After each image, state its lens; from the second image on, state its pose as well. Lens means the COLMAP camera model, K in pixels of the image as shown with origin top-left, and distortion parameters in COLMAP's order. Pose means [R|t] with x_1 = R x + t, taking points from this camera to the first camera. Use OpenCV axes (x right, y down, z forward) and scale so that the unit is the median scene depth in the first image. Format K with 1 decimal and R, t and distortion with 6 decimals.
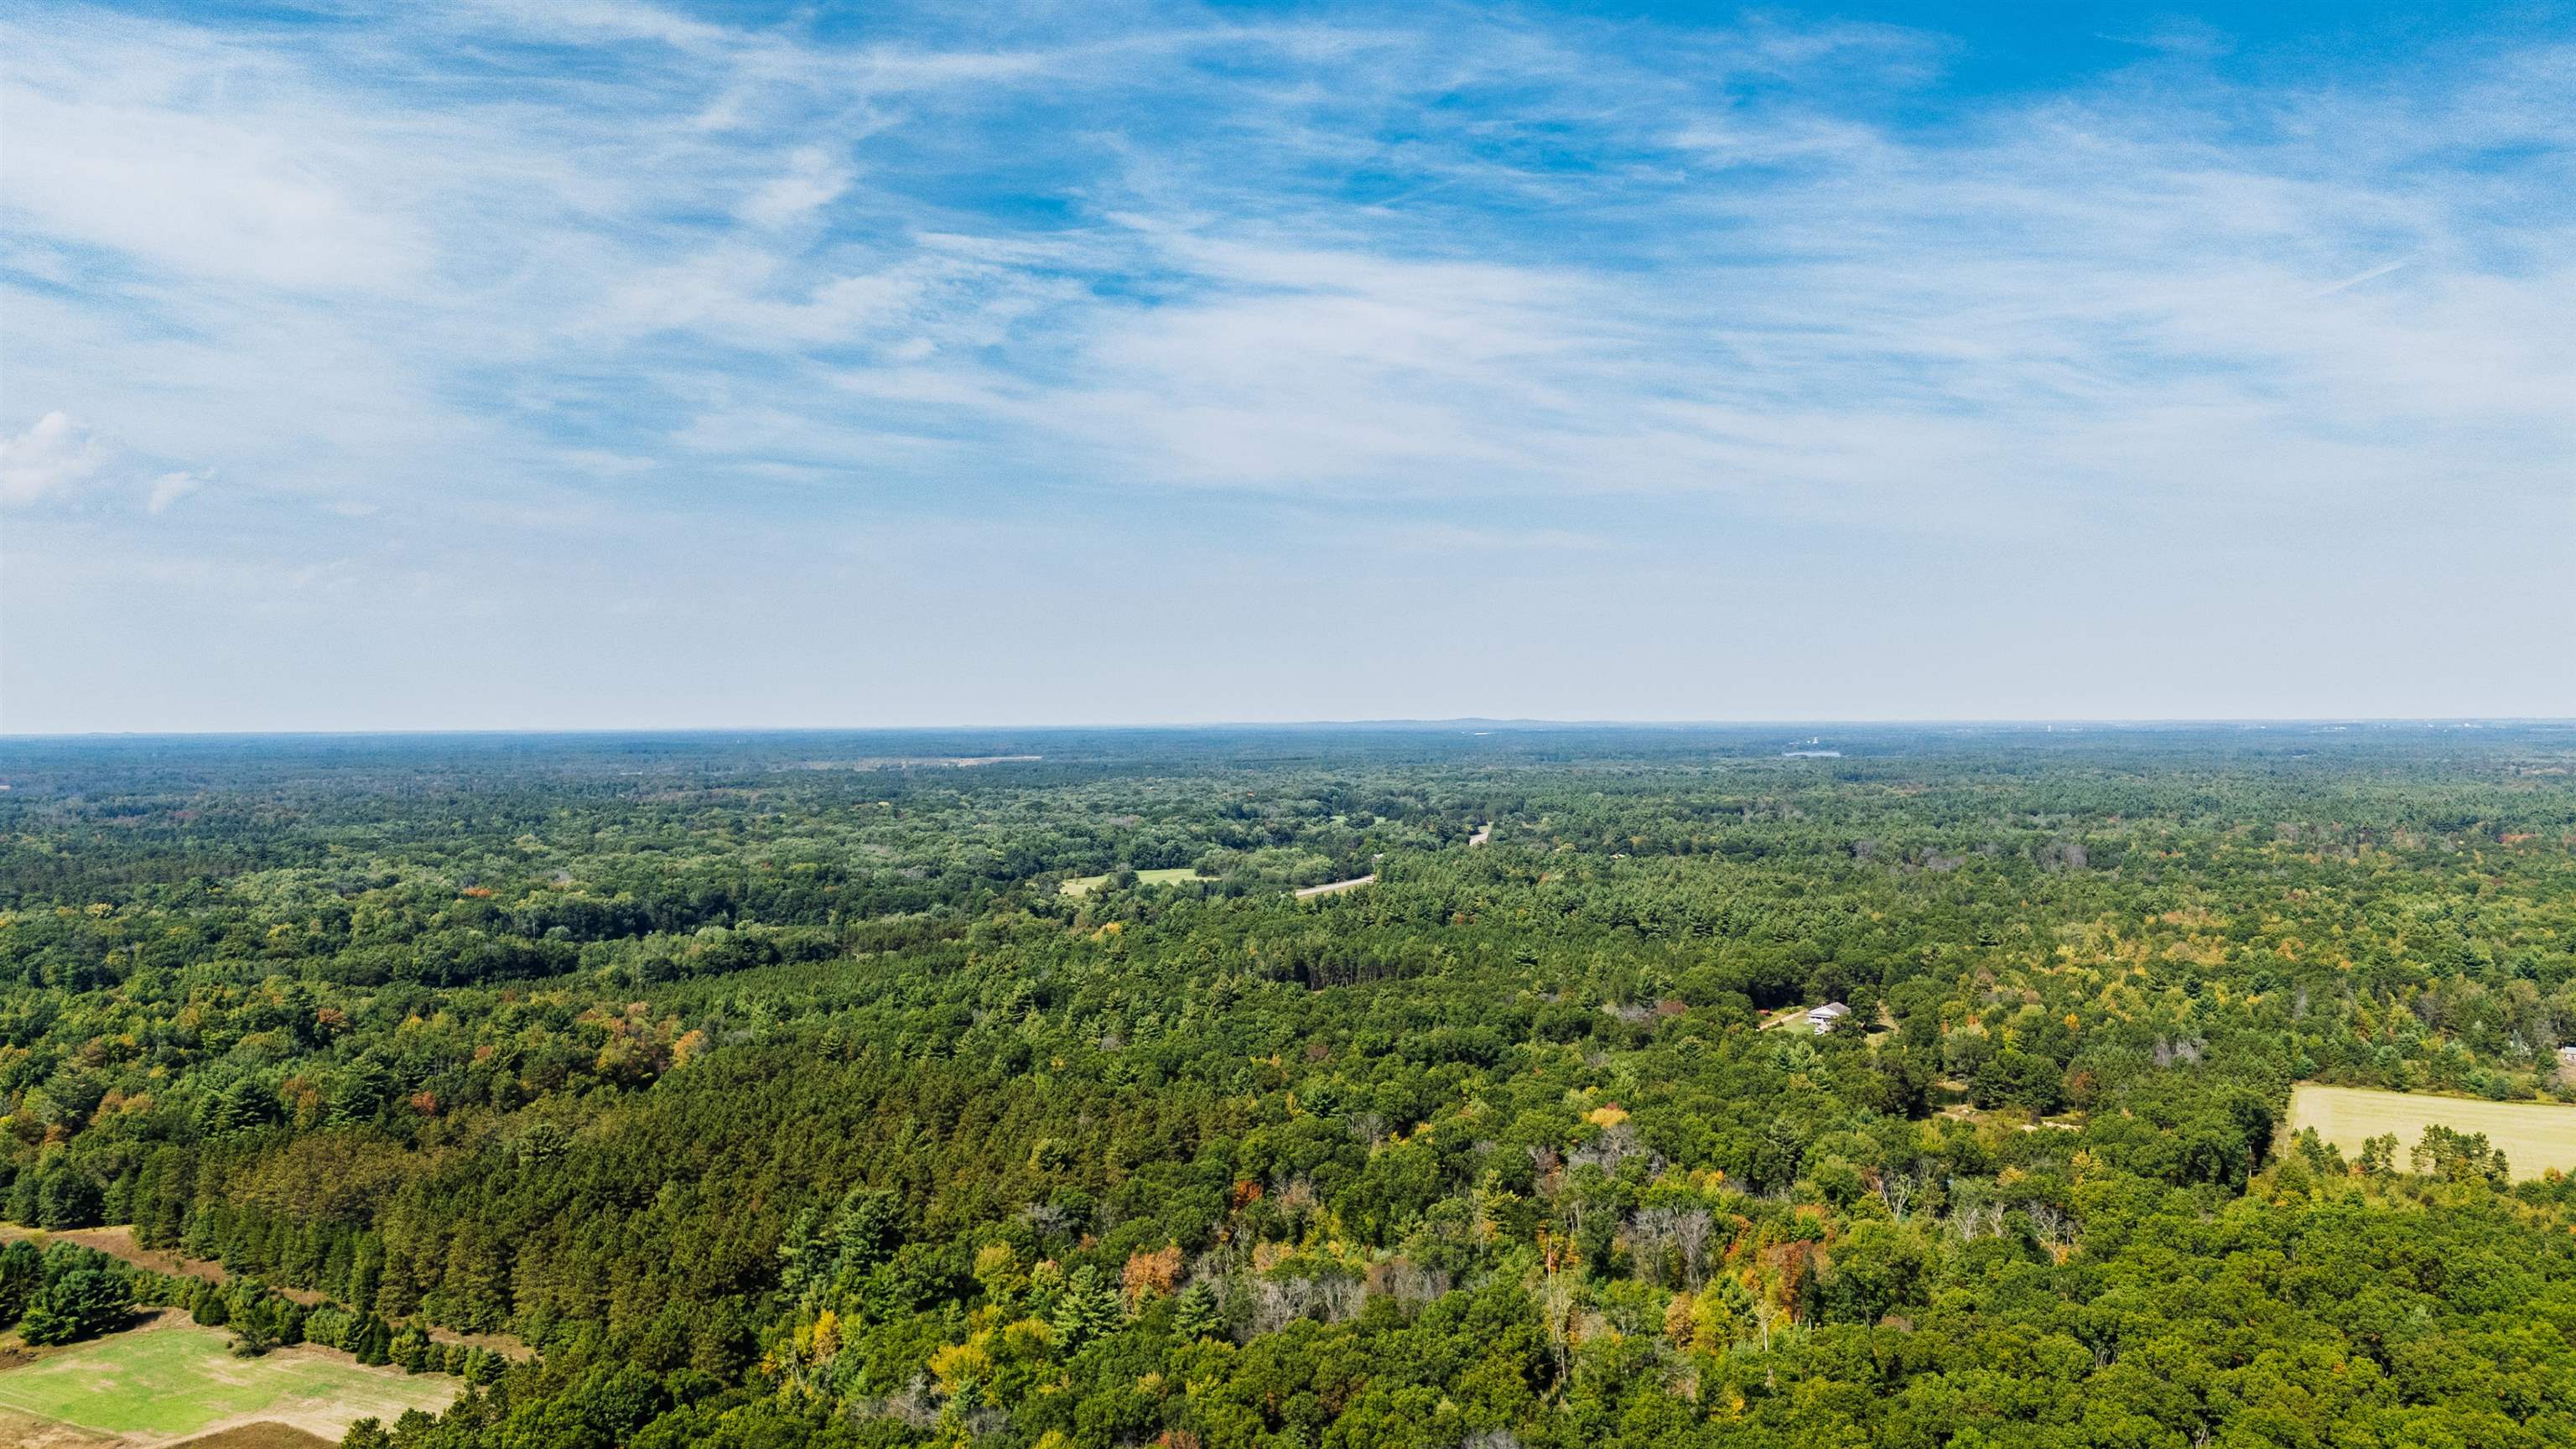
lens RADIAL K [[1914.4, 0, 1288.0], [0, 1914.4, 724.5], [0, 0, 1]] dist [0.088946, -0.101505]
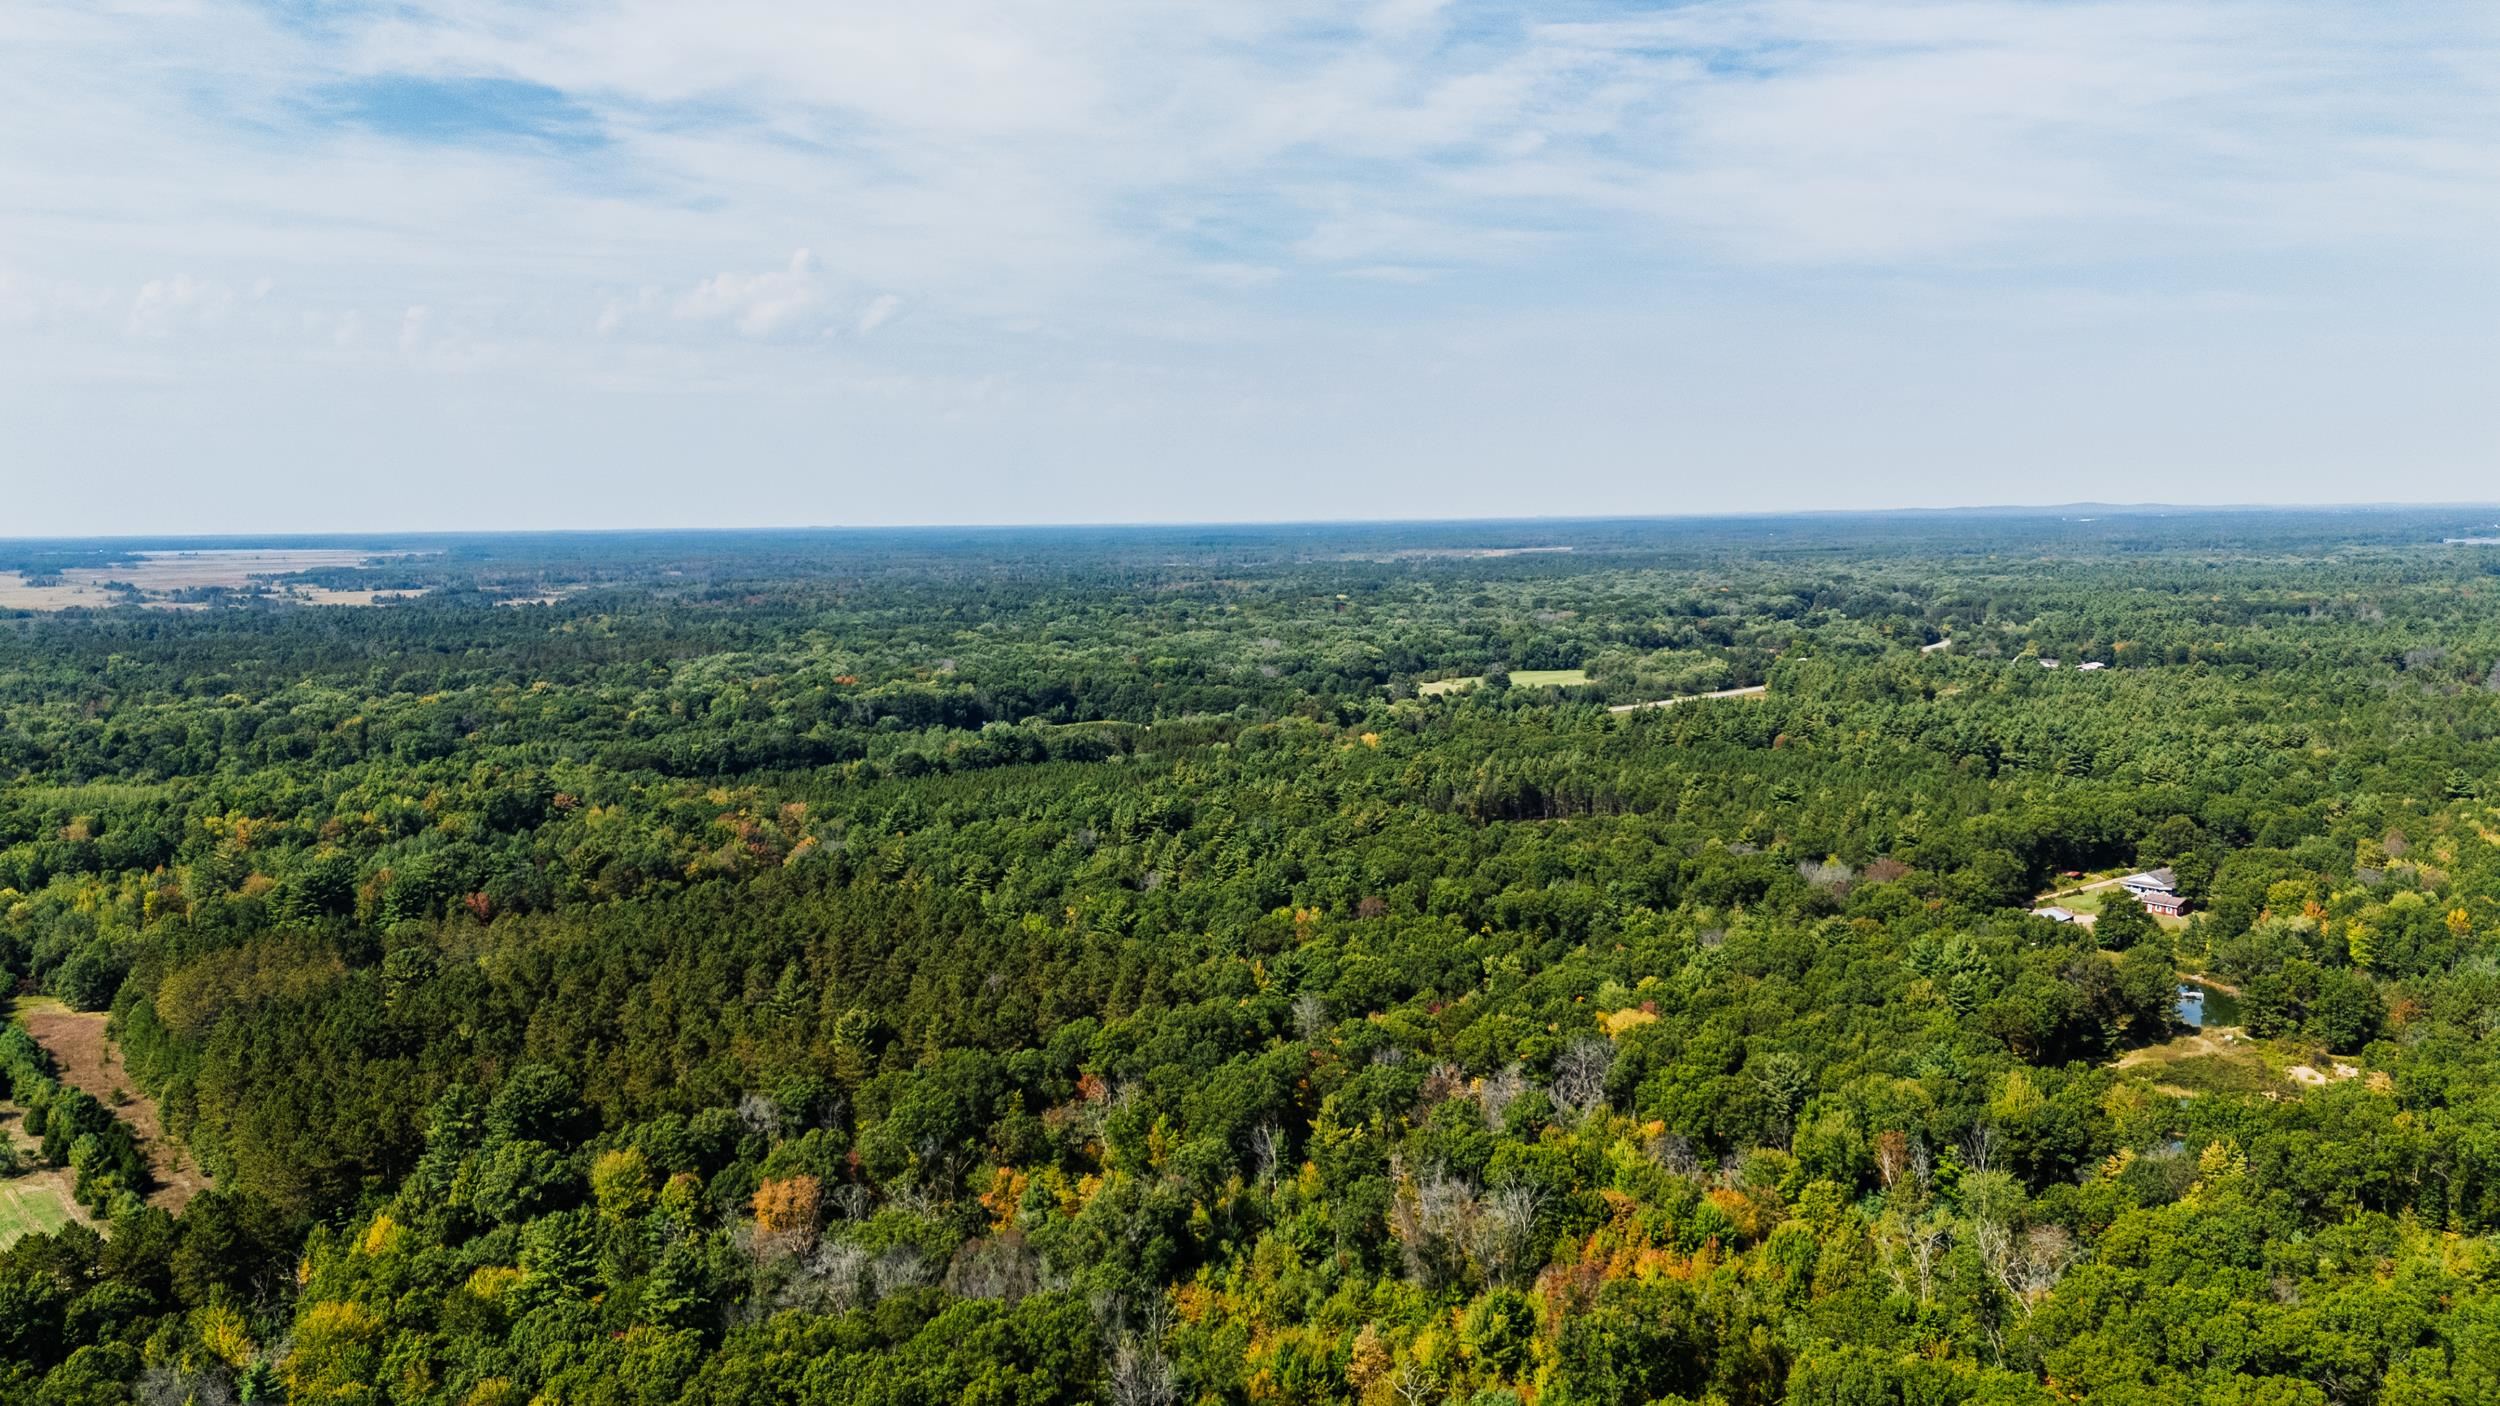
lens RADIAL K [[1857.9, 0, 1250.0], [0, 1857.9, 703.0], [0, 0, 1]] dist [0.088946, -0.101505]
pose [[0.946472, 0.026244, -0.321718, 0.119616], [0.006008, 0.995084, 0.098848, -0.000027], [0.322731, -0.095490, 0.941662, 0.114720]]
